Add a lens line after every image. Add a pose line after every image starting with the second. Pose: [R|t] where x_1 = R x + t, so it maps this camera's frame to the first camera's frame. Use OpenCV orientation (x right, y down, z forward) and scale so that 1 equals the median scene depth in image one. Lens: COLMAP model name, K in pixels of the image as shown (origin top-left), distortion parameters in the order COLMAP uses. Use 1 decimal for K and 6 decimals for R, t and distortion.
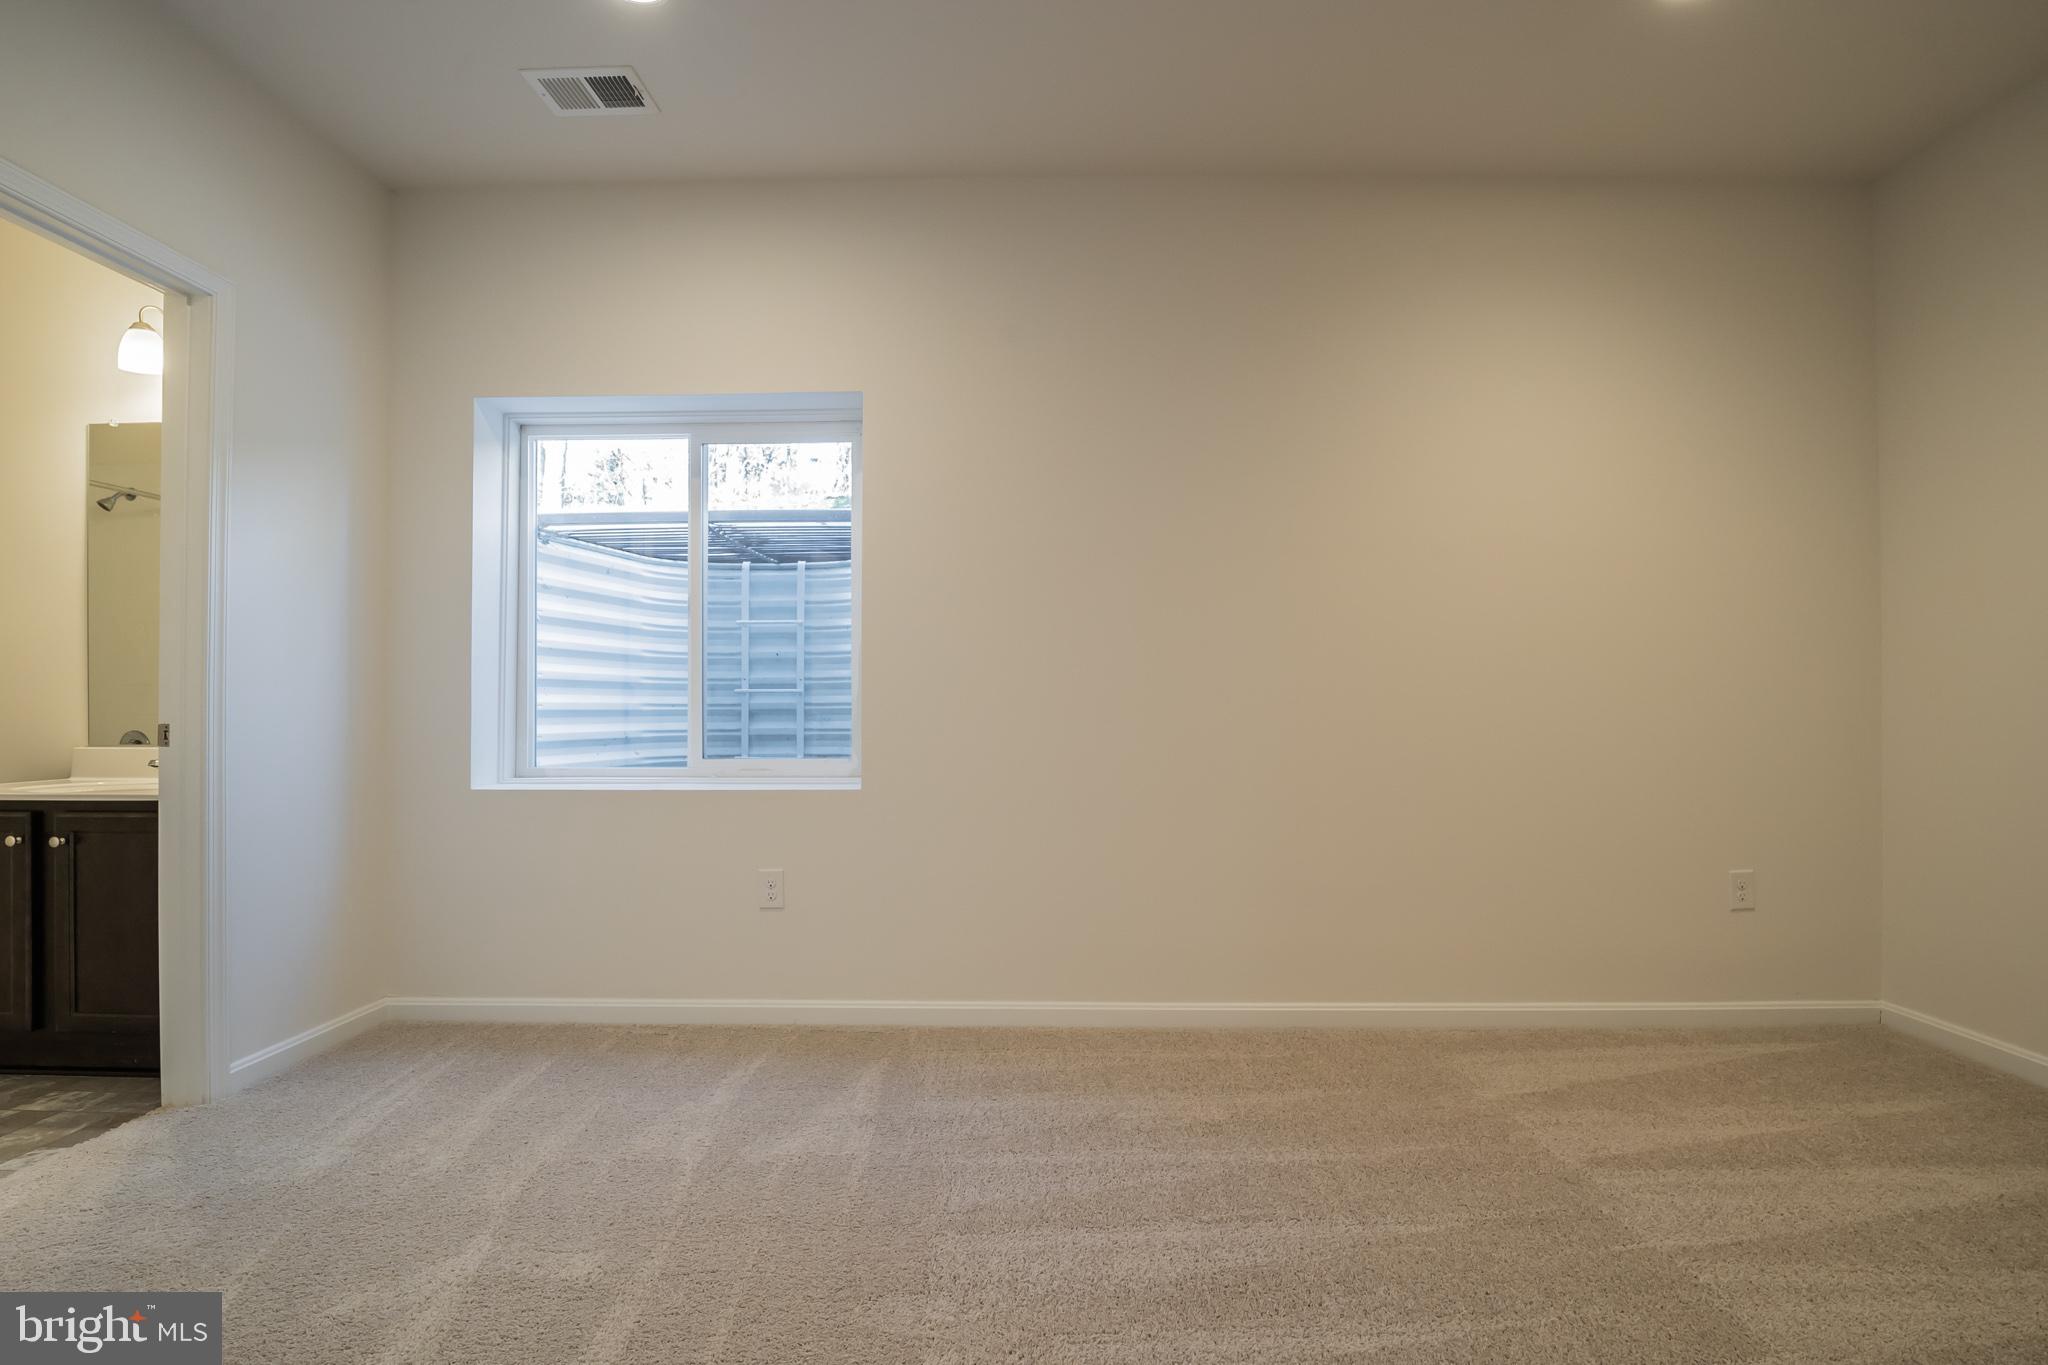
lens RADIAL K [[1007.5, 0, 1023.3], [0, 1007.5, 689.1], [0, 0, 1]] dist [-0.007299, 0.001124]
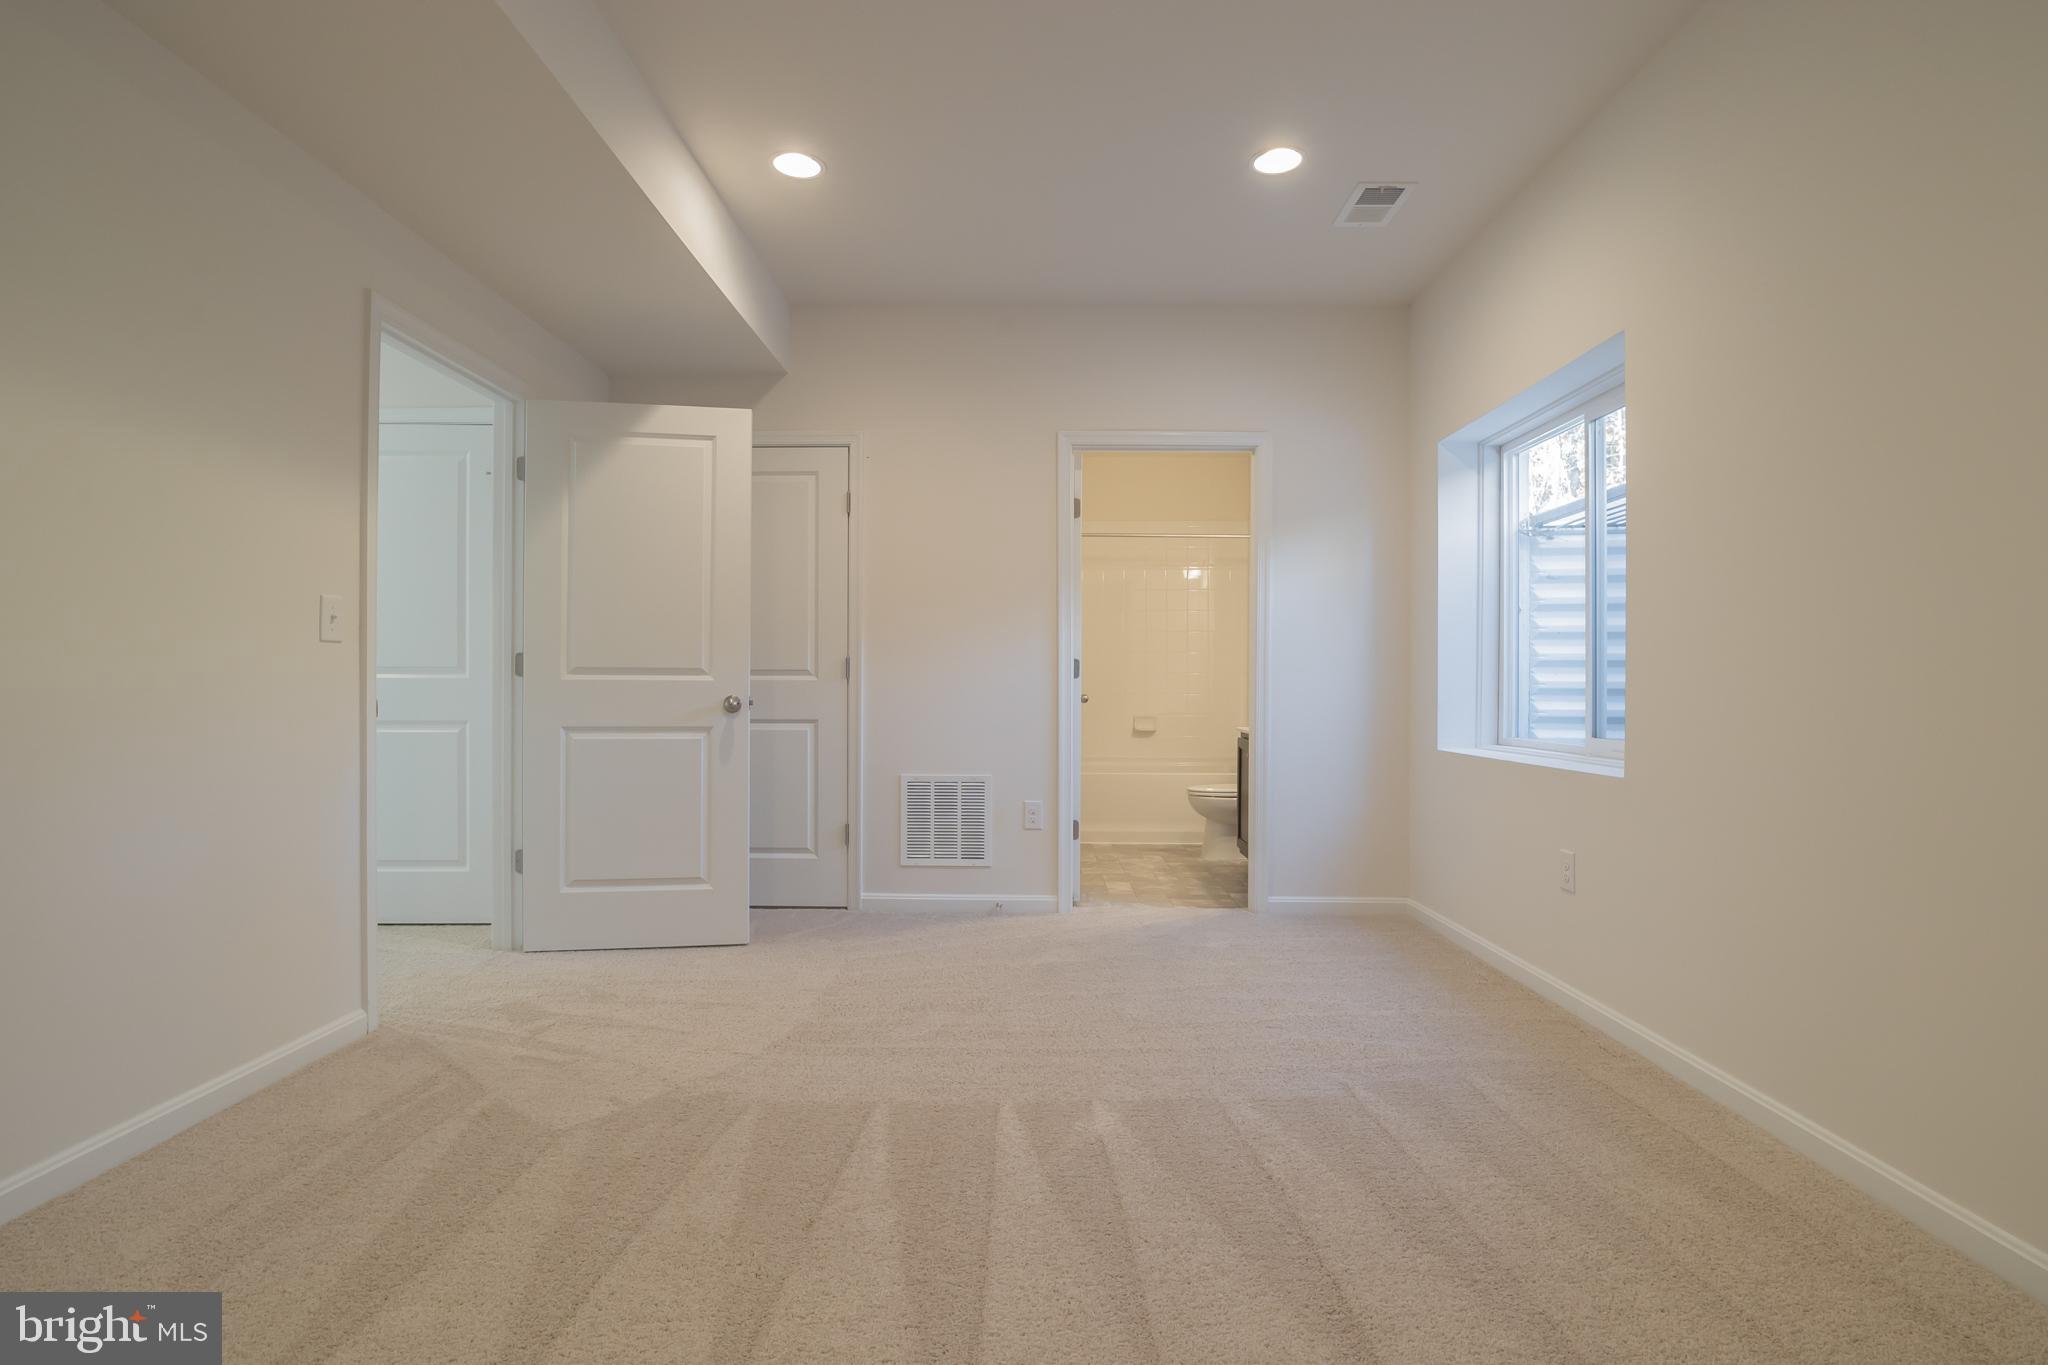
lens RADIAL K [[1007.5, 0, 1020.9], [0, 1007.5, 674.8], [0, 0, 1]] dist [-0.007299, 0.001124]
pose [[0.054948, -0.001128, -0.998489, 0.661118], [0.006645, 0.999978, -0.000764, 0.002025], [0.998467, -0.006593, 0.054954, 0.380808]]
